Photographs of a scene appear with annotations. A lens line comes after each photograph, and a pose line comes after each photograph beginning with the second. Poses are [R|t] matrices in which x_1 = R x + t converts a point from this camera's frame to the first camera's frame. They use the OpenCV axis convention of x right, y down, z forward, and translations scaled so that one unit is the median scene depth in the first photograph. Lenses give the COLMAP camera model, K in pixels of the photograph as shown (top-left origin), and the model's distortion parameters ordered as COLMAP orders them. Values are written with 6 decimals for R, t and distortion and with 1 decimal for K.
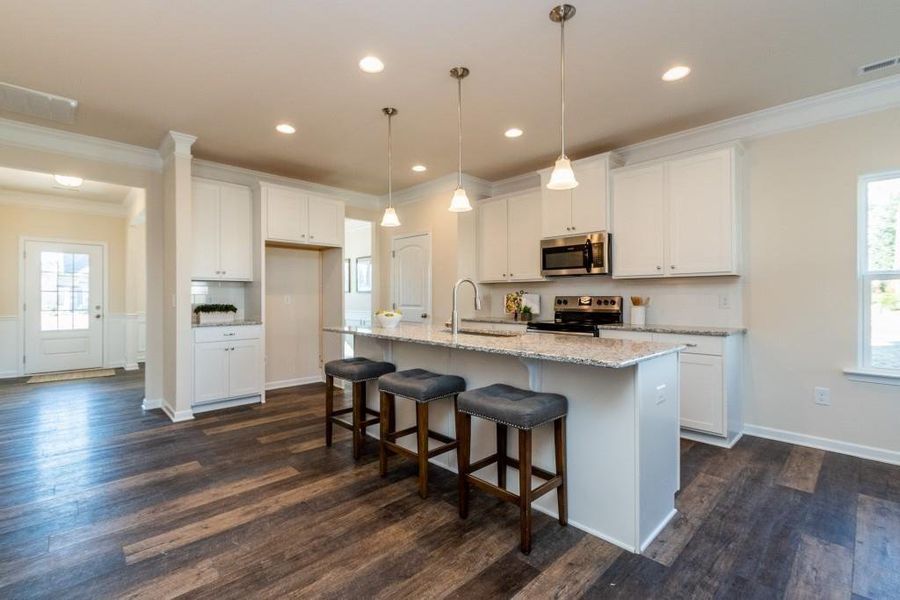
lens RADIAL K [[405.6, 0, 435.7], [0, 405.6, 295.9], [0, 0, 1]] dist [0.029160, 0.000056]
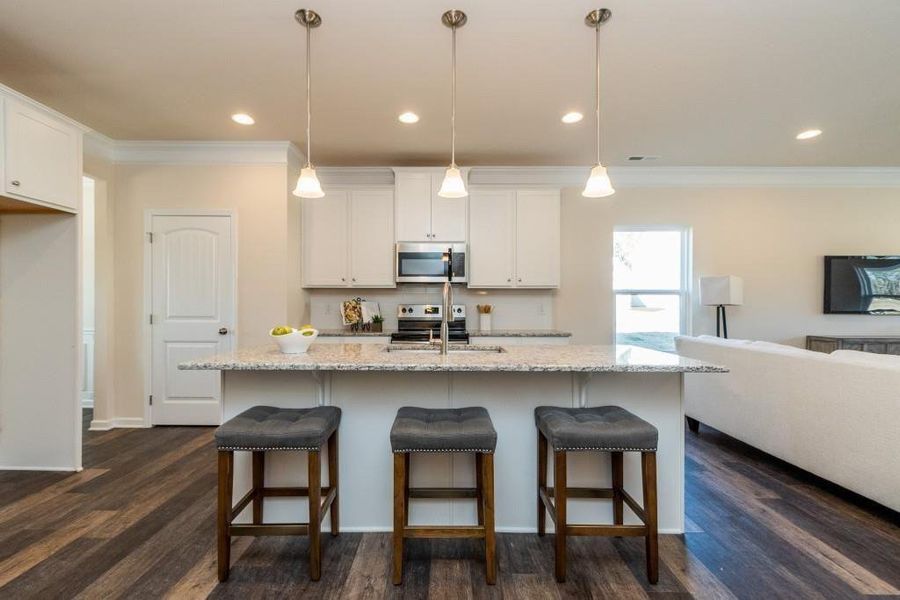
lens RADIAL K [[391.1, 0, 437.7], [0, 391.1, 302.6], [0, 0, 1]] dist [-0.012989, 0.000057]
pose [[0.694800, 0.006819, 0.719170, -0.349601], [-0.004726, 0.999977, -0.004915, 0.000969], [-0.719187, 0.000016, 0.694817, 0.348650]]
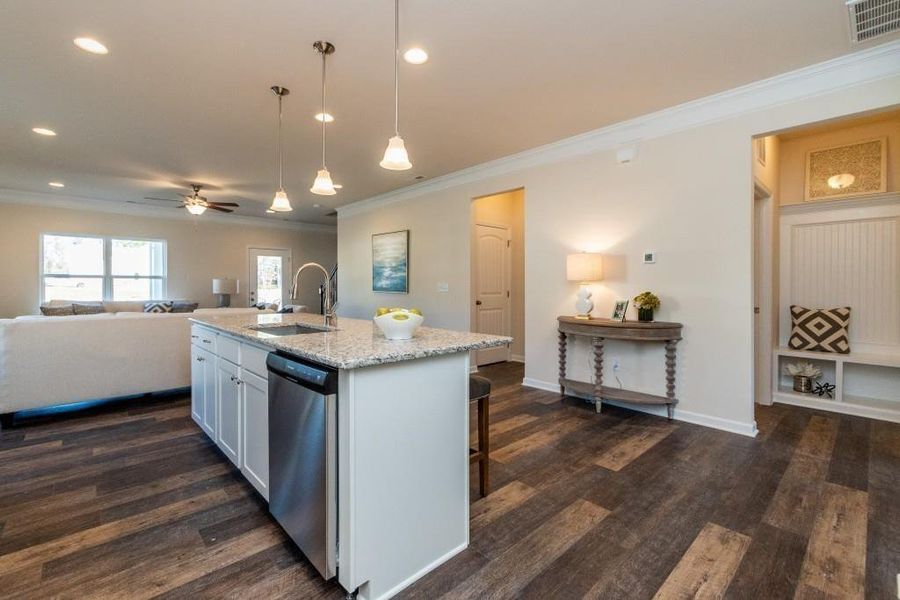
lens RADIAL K [[399.5, 0, 451.0], [0, 399.5, 288.4], [0, 0, 1]] dist [-0.000394, 0.000004]
pose [[-0.999974, -0.001459, -0.007063, -0.160063], [-0.001492, 0.999988, 0.004663, 0.004484], [0.007056, 0.004673, -0.999964, 1.346390]]
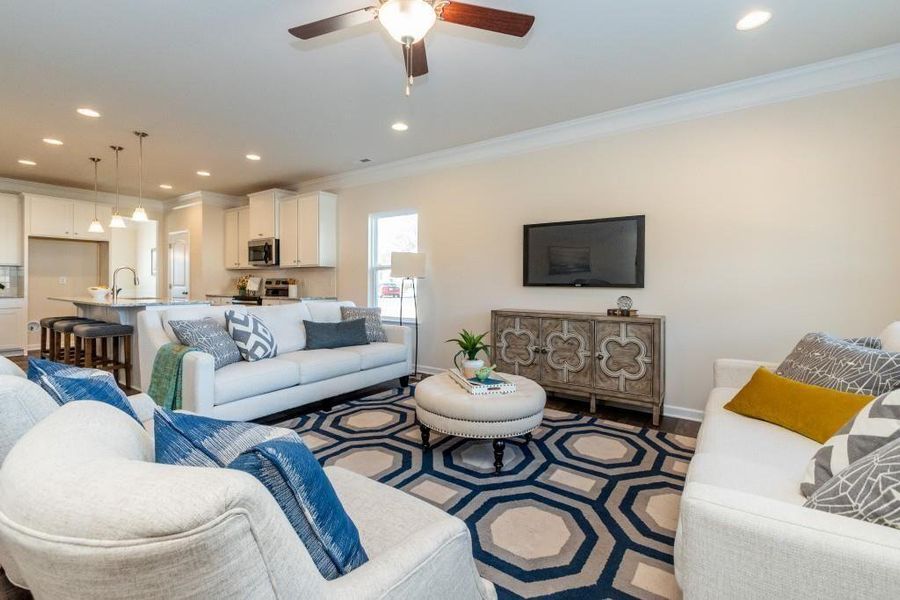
lens RADIAL K [[405.6, 0, 435.7], [0, 405.6, 295.9], [0, 0, 1]] dist [0.029160, 0.000056]
pose [[0.983495, -0.005437, 0.180851, 0.743430], [-0.001714, 0.999224, 0.039359, 0.004917], [-0.180925, -0.039020, 0.982723, -0.693303]]
